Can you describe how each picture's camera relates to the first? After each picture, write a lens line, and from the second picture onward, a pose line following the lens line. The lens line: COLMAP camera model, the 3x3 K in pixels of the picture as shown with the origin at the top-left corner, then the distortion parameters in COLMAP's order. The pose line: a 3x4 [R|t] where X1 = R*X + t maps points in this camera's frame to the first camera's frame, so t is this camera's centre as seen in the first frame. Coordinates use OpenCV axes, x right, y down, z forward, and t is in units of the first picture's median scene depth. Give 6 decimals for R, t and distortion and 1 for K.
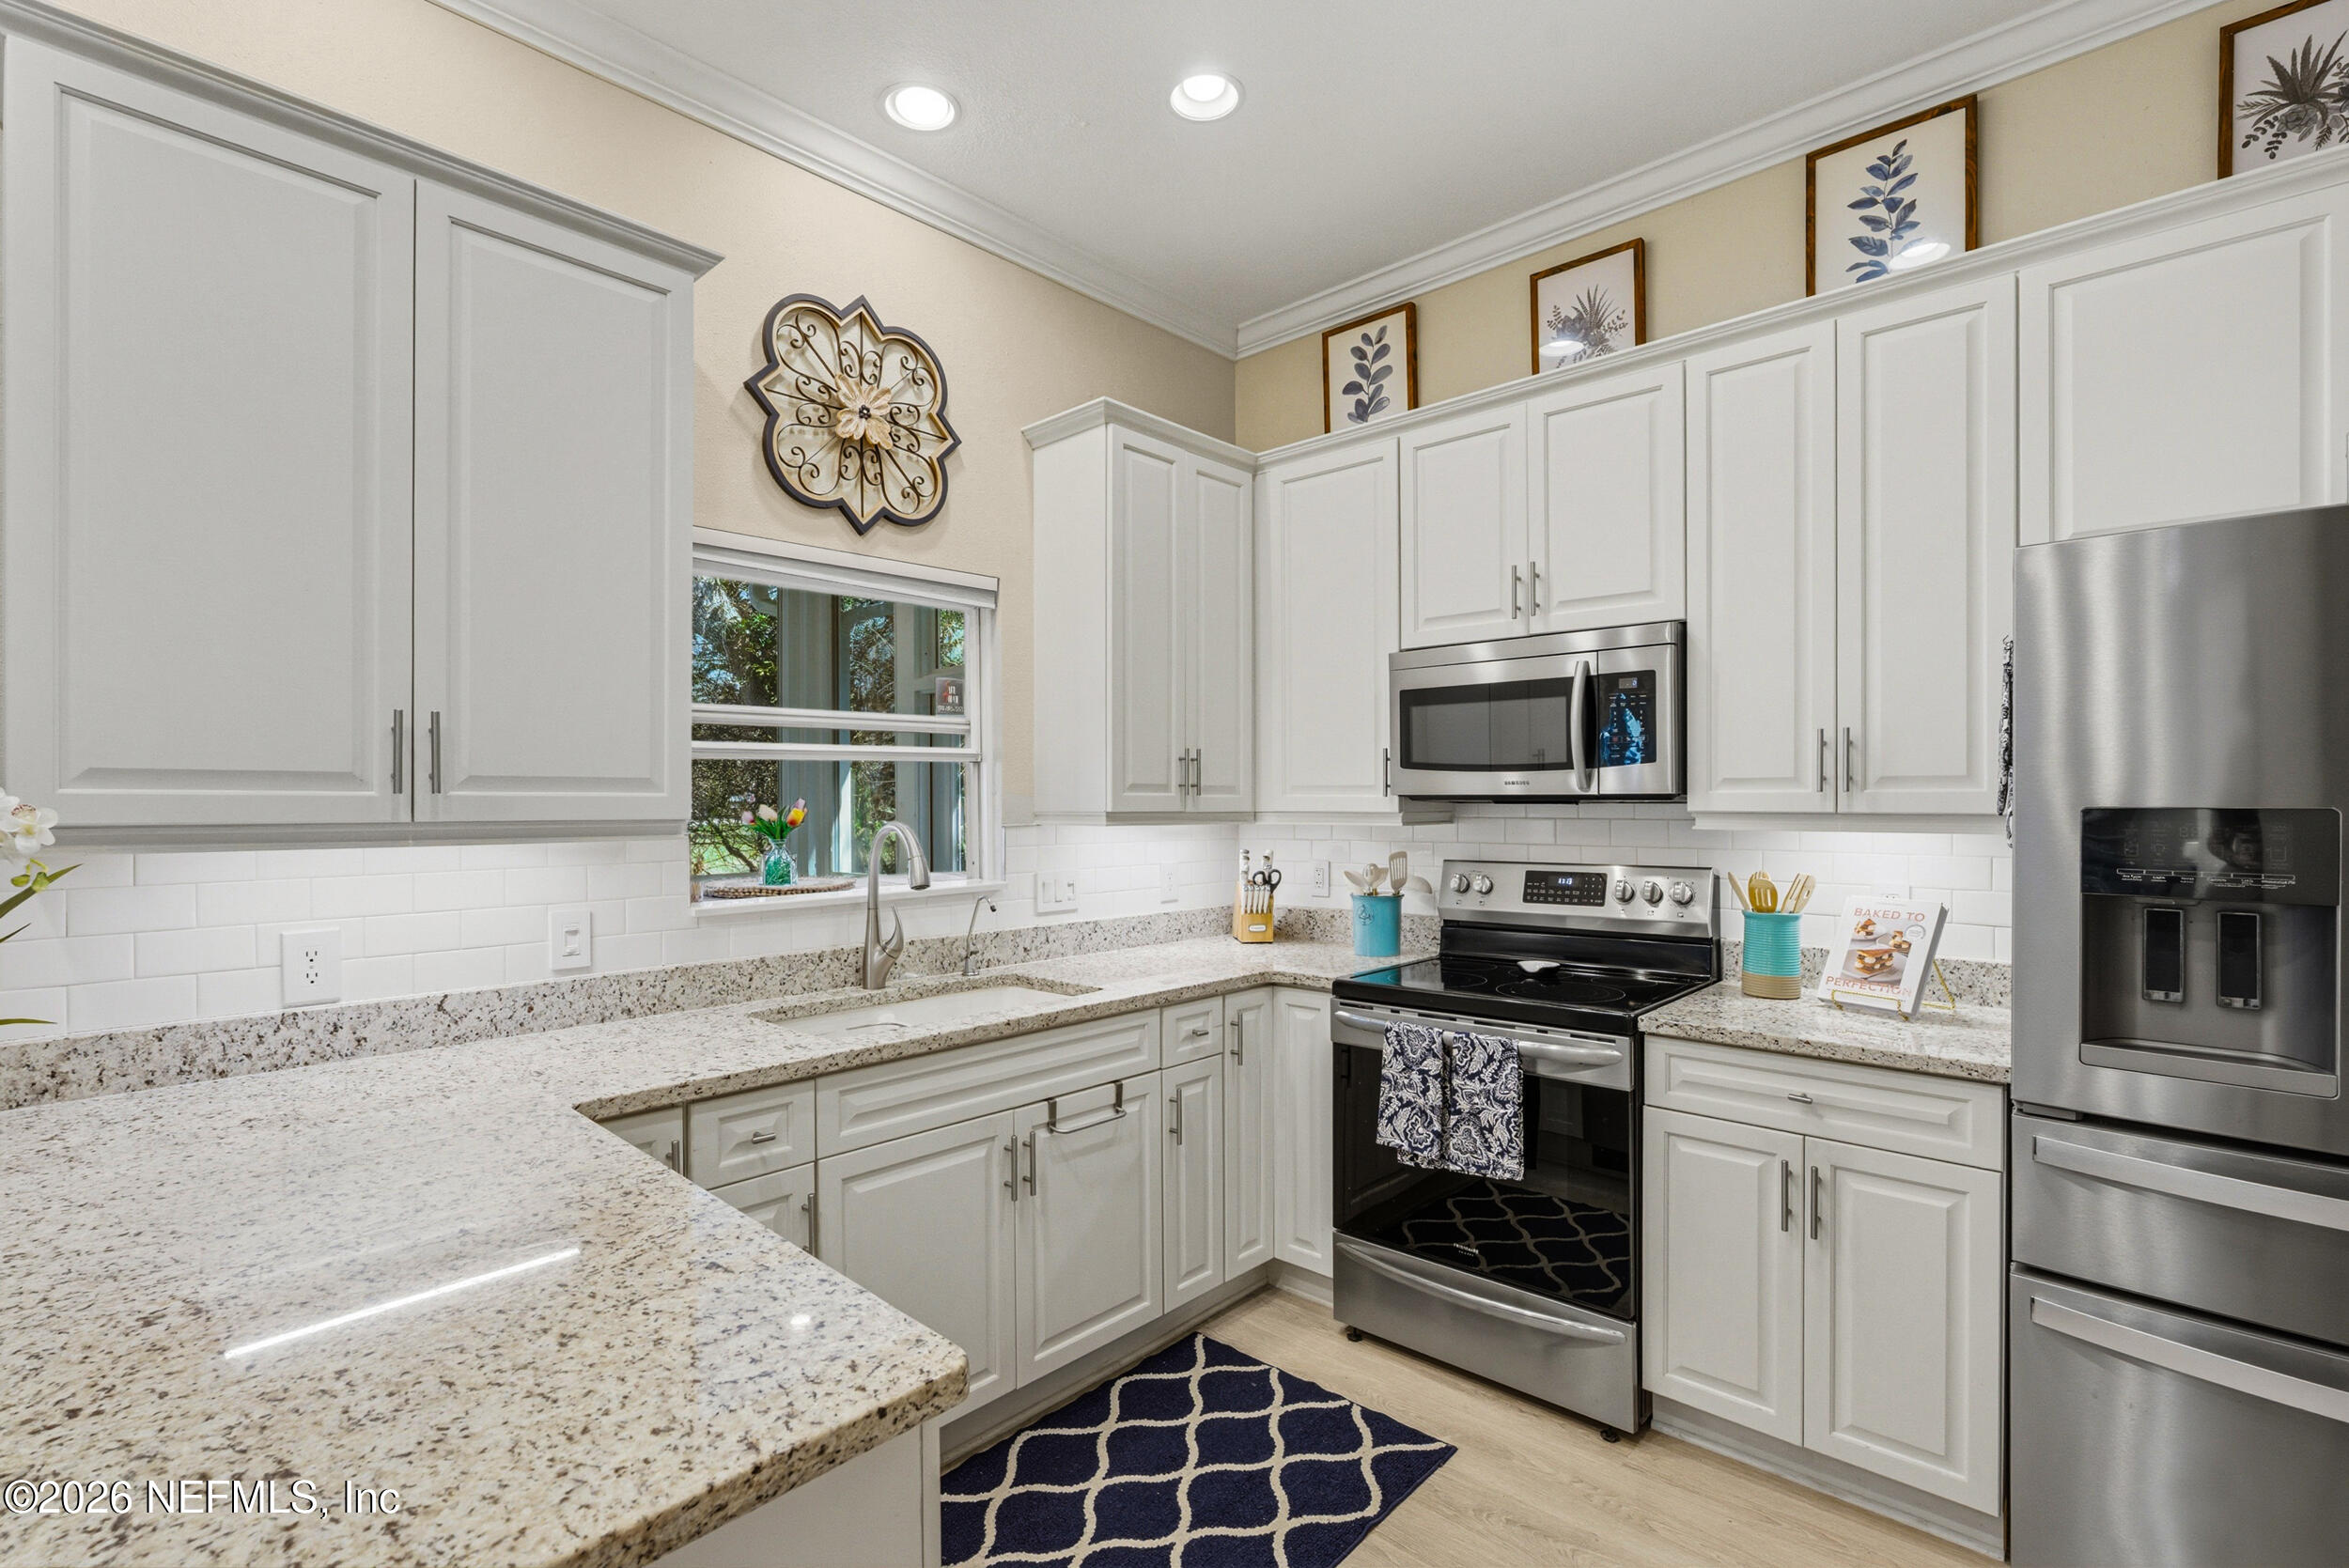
lens RADIAL K [[1059.8, 0, 1172.4], [0, 1059.8, 799.3], [0, 0, 1]] dist [-0.018419, 0.009304]
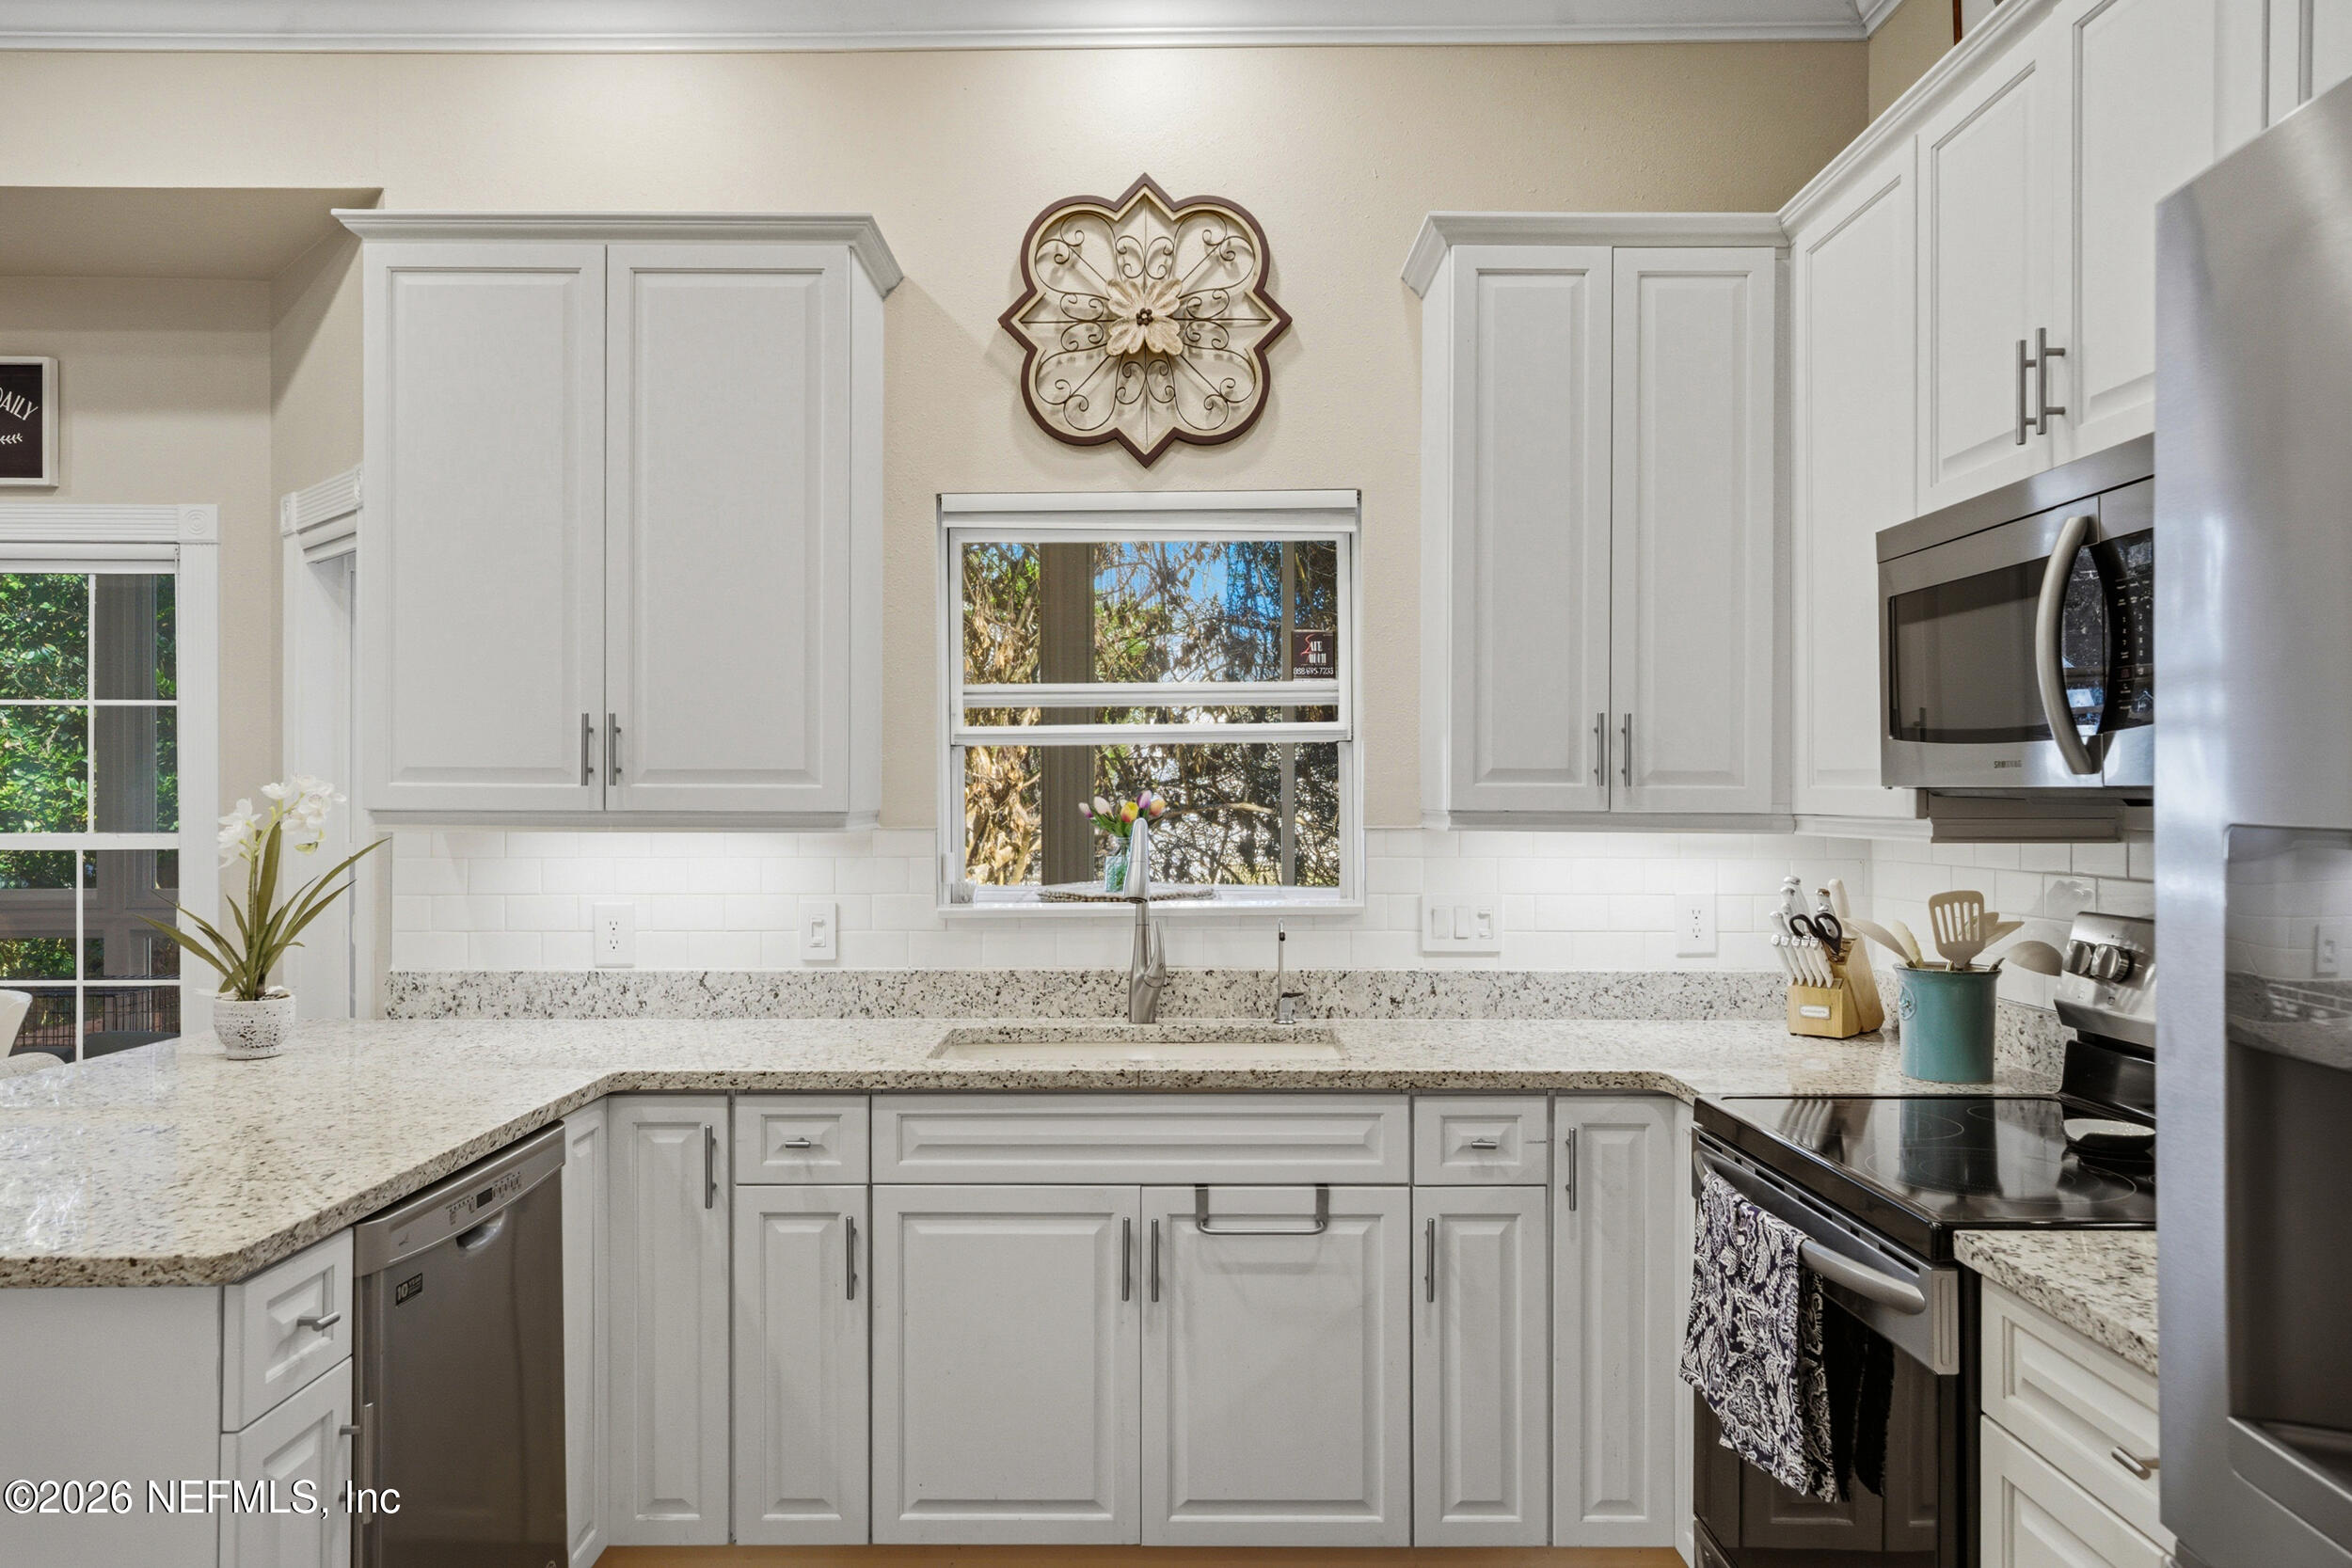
lens RADIAL K [[1577.7, 0, 1150.8], [0, 1577.7, 779.9], [0, 0, 1]] dist [0.009112, -0.001374]
pose [[0.686728, -0.000717, -0.726914, 0.684699], [-0.002486, 0.999991, -0.003335, -0.005125], [0.726910, 0.004097, 0.686720, 0.190096]]
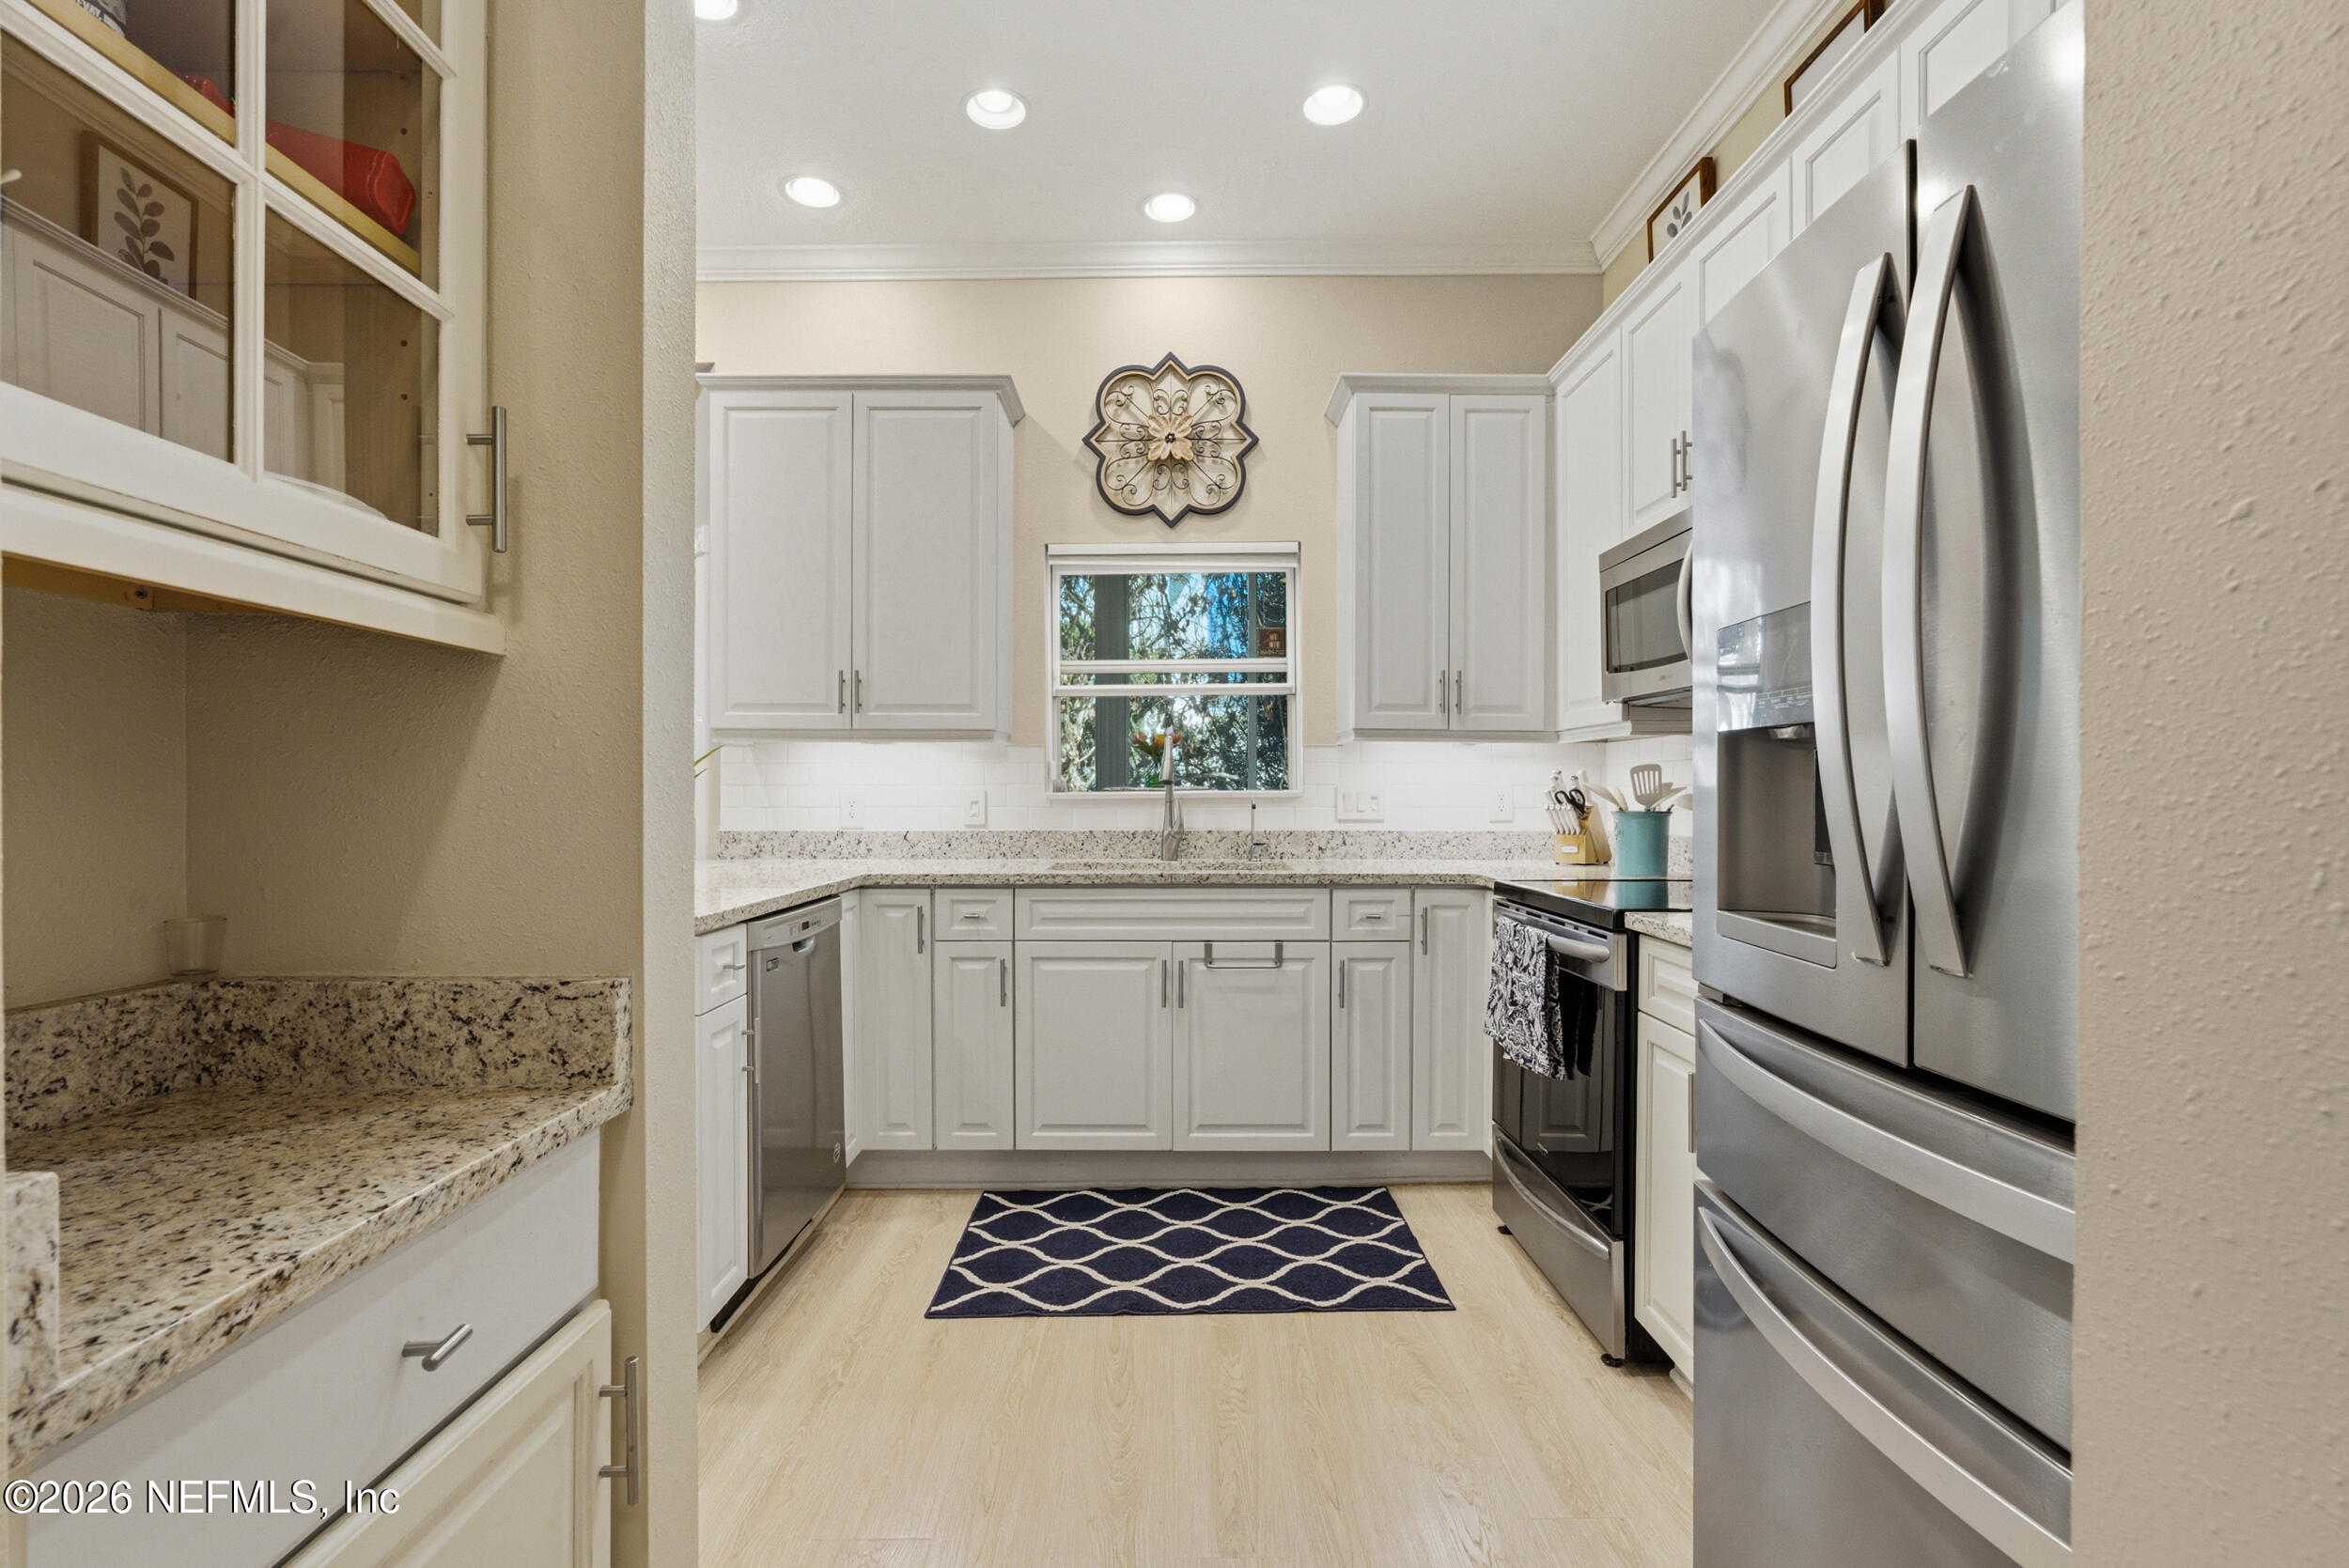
lens RADIAL K [[1059.8, 0, 1157.2], [0, 1059.8, 782.6], [0, 0, 1]] dist [-0.018419, 0.009304]
pose [[0.687860, 0.002572, -0.725839, 0.783992], [-0.001977, 0.999997, 0.001669, 0.085740], [0.725841, 0.000287, 0.687862, 0.058424]]
